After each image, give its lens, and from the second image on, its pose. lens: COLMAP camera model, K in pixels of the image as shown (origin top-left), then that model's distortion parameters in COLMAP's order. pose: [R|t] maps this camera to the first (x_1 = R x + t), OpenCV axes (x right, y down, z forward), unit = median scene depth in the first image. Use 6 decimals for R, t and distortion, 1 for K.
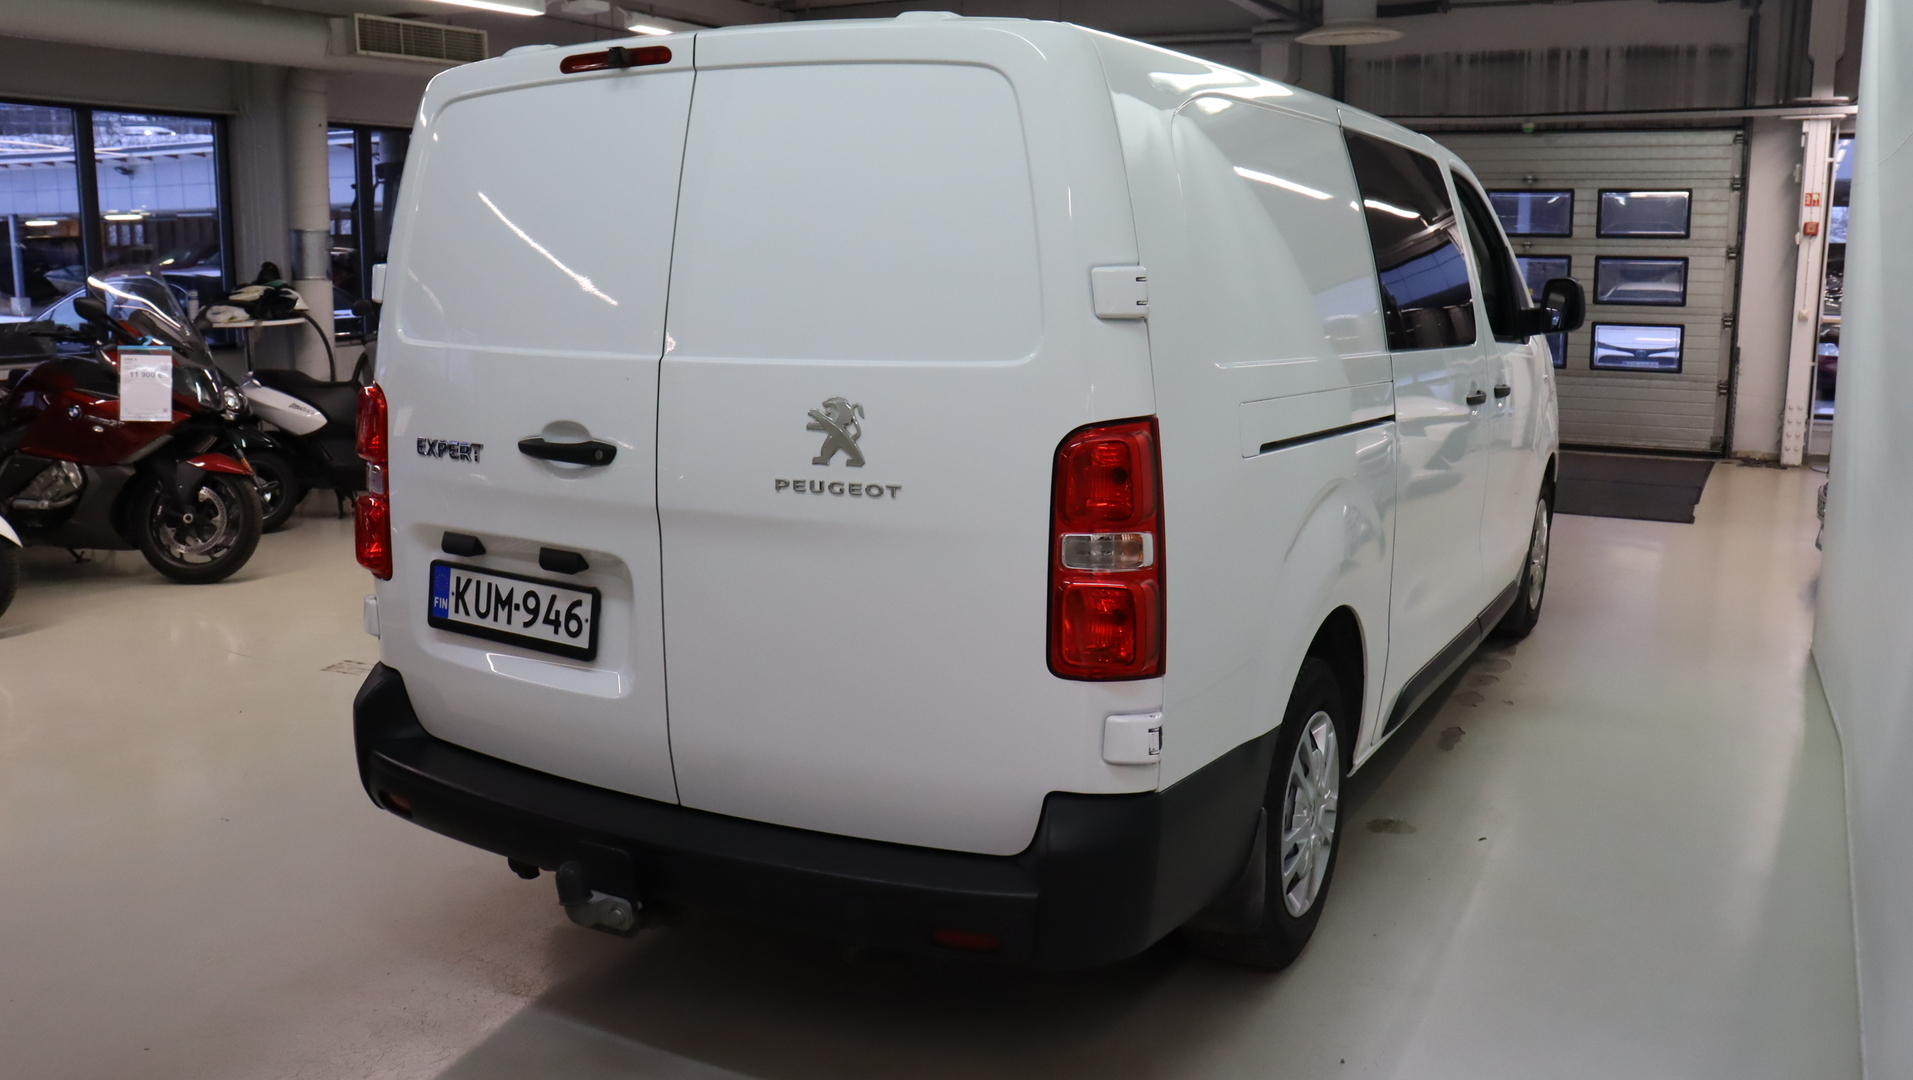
lens RADIAL K [[1569.6, 0, 965.7], [0, 1569.6, 531.7], [0, 0, 1]] dist [-0.147907, 0.132305]
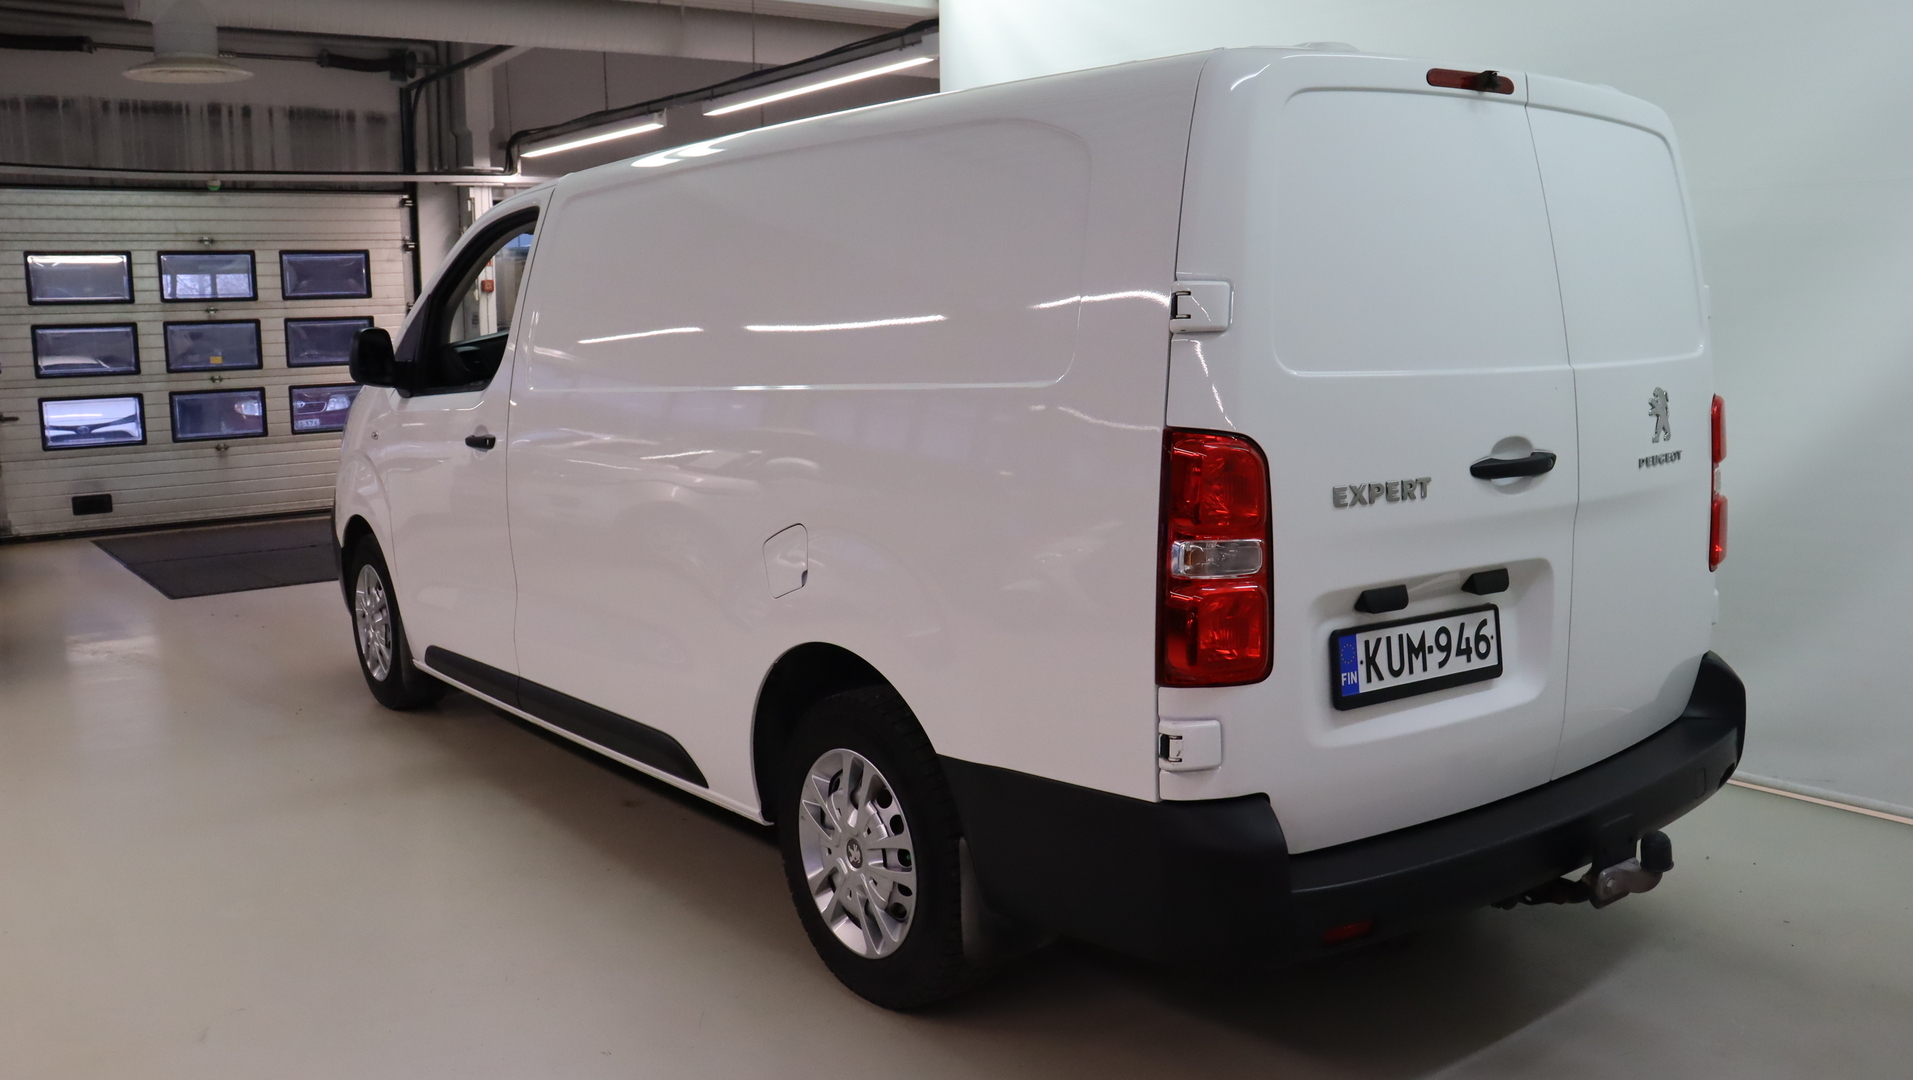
lens RADIAL K [[1569.6, 0, 965.7], [0, 1569.6, 531.7], [0, 0, 1]] dist [-0.147907, 0.132305]
pose [[0.413992, -0.139813, 0.899479, -1.228253], [0.182621, 0.980801, 0.068400, -0.134806], [-0.891774, 0.135947, 0.431576, 0.838408]]
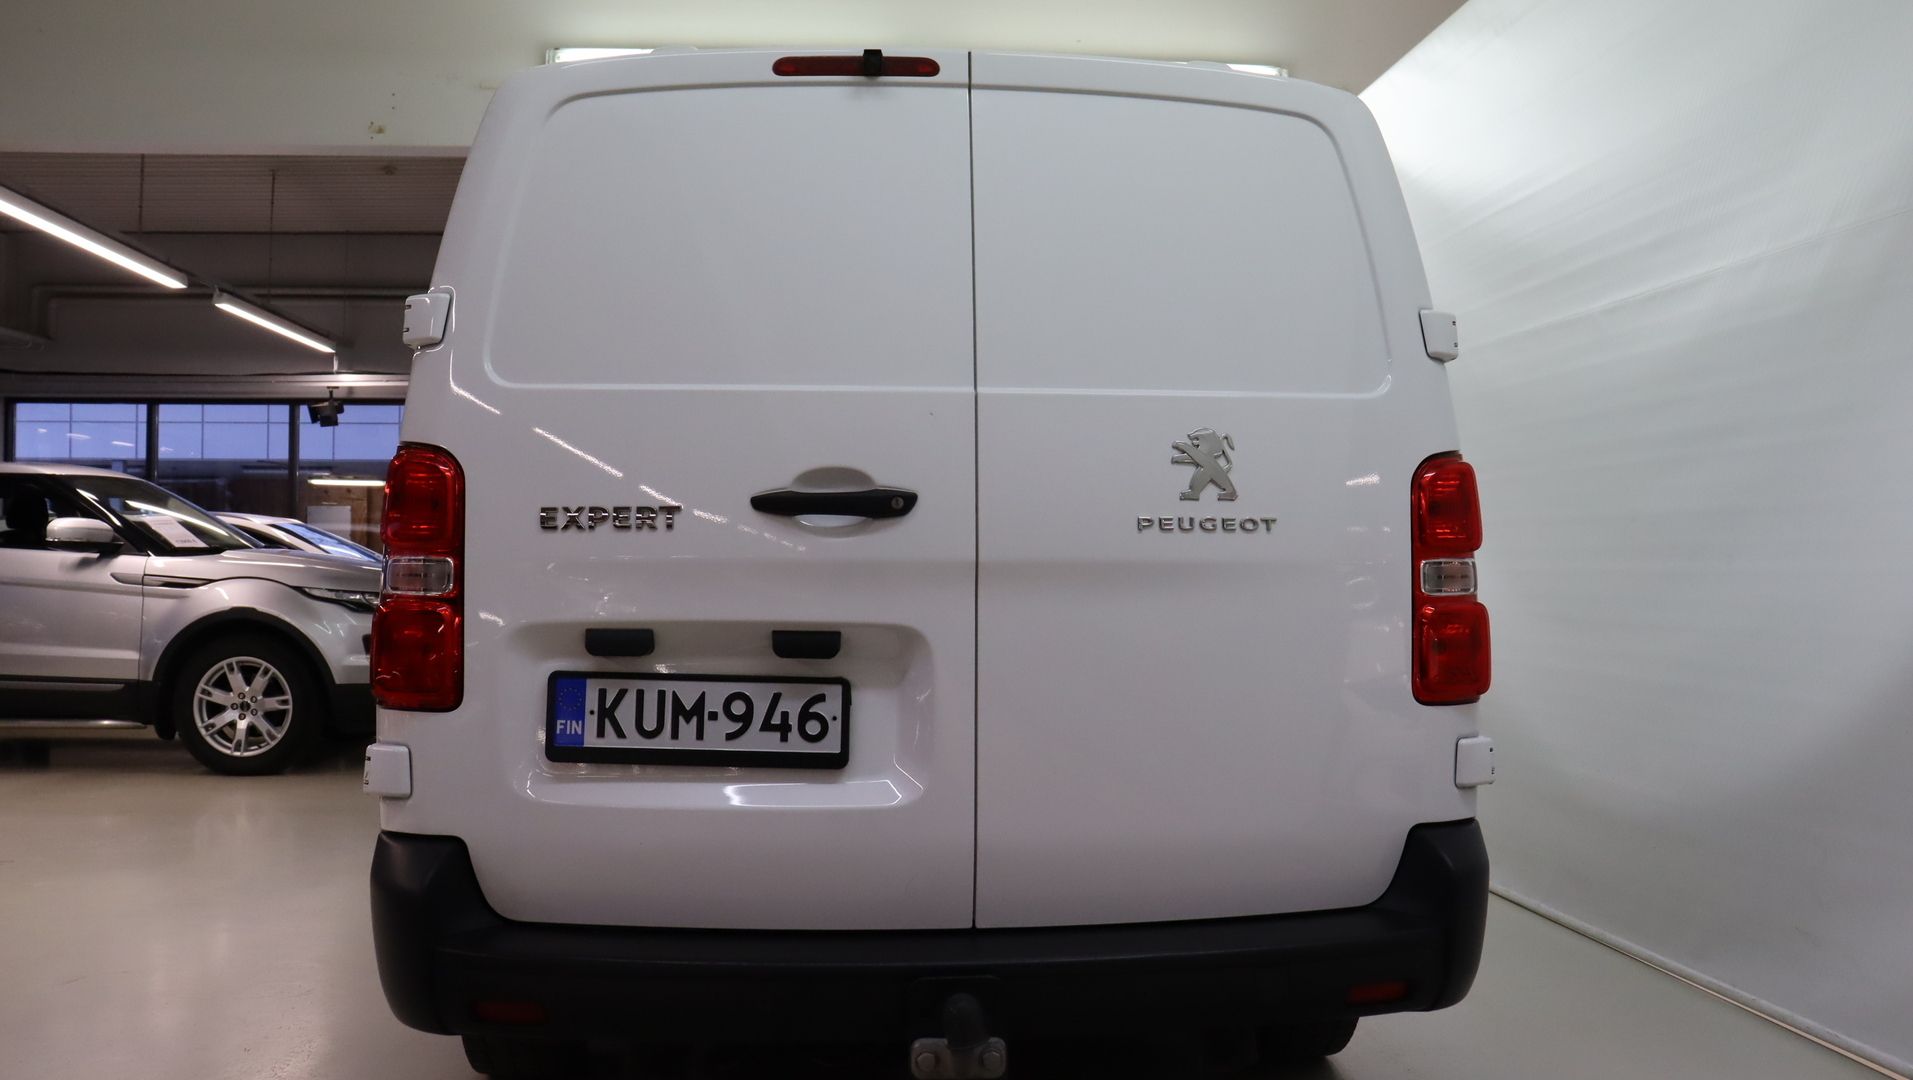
lens RADIAL K [[1569.6, 0, 965.7], [0, 1569.6, 531.7], [0, 0, 1]] dist [-0.147907, 0.132305]
pose [[0.838244, 0.004896, 0.545273, -0.612067], [0.098273, 0.982230, -0.159895, 0.095647], [-0.536367, 0.187616, 0.822868, 0.266860]]
